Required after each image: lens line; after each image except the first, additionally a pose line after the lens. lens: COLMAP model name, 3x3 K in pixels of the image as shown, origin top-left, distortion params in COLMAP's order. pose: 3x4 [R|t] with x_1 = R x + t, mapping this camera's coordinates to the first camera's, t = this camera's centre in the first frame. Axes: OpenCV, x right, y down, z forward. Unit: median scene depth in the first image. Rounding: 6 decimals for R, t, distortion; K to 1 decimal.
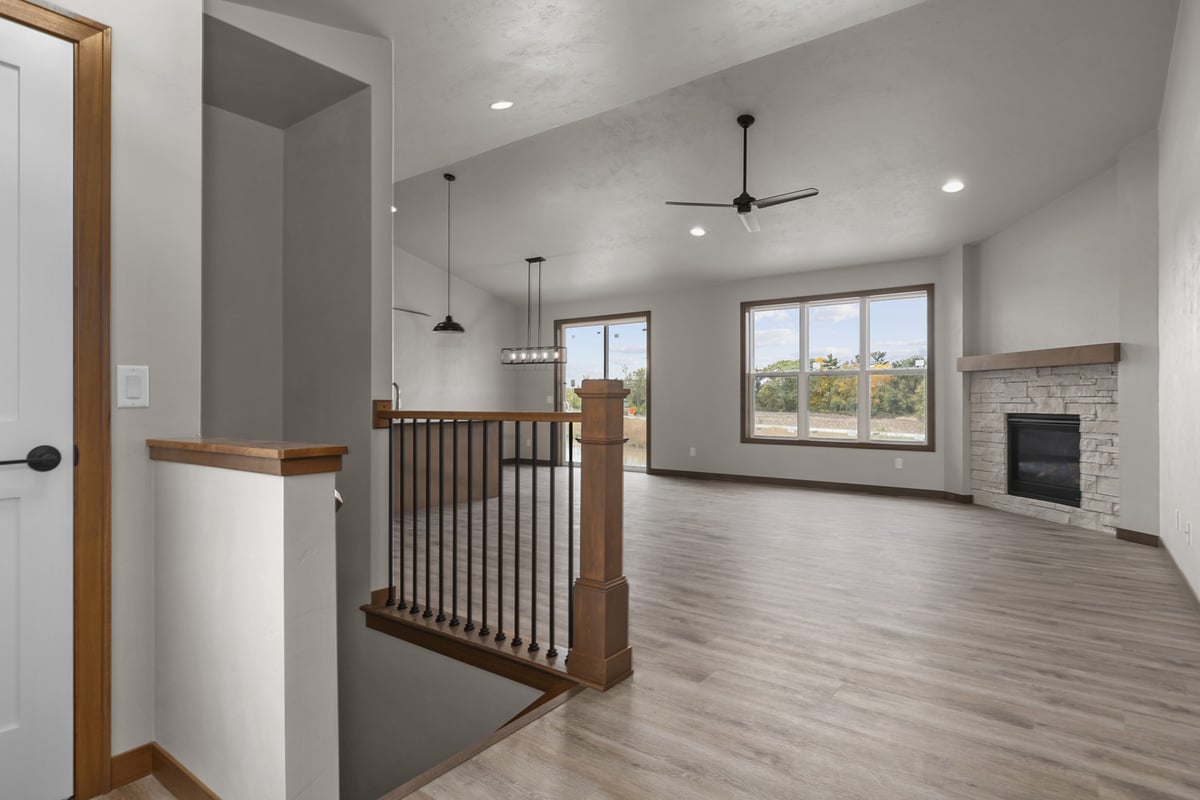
lens RADIAL K [[633.1, 0, 606.7], [0, 633.1, 392.8], [0, 0, 1]] dist [-0.001752, 0.000311]
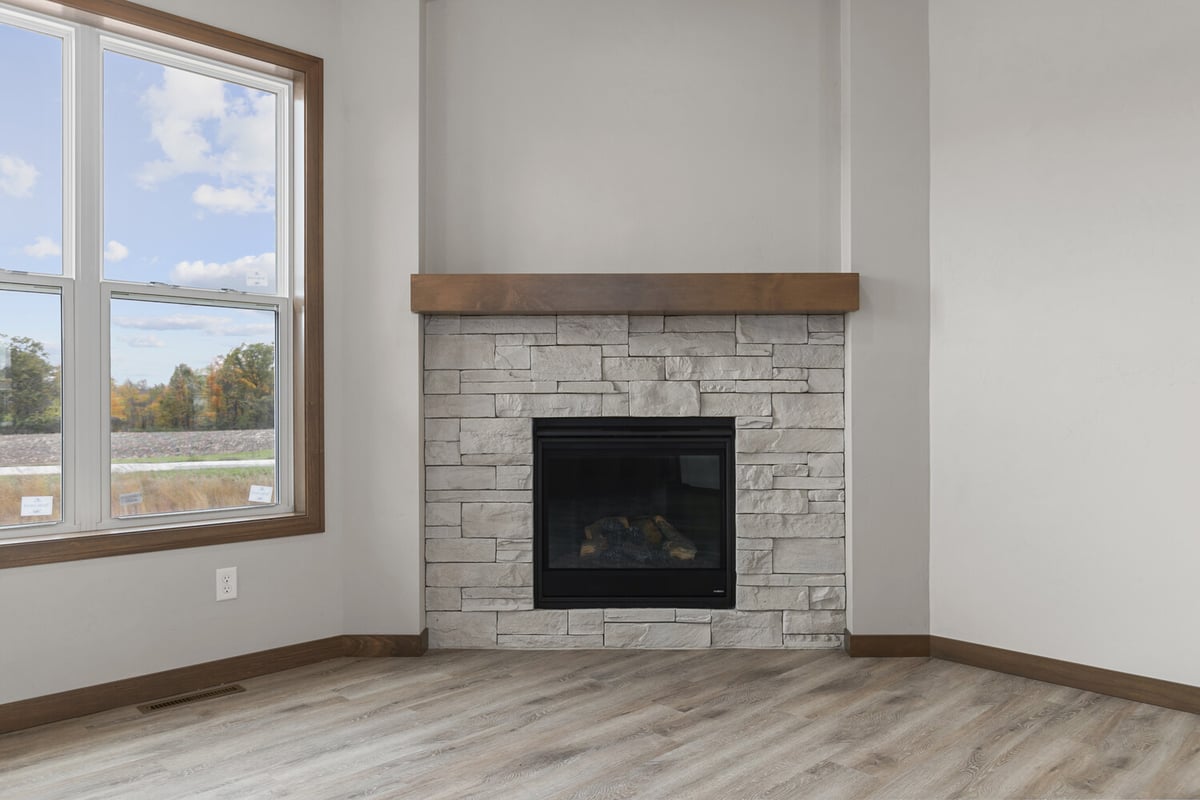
lens RADIAL K [[846.8, 0, 598.5], [0, 846.8, 398.5], [0, 0, 1]] dist [0.001440, 0.003697]
pose [[0.155267, 0.002264, 0.987870, 0.087212], [-0.009392, 0.999956, -0.000815, 0.021367], [-0.987828, -0.009151, 0.155281, 0.968192]]
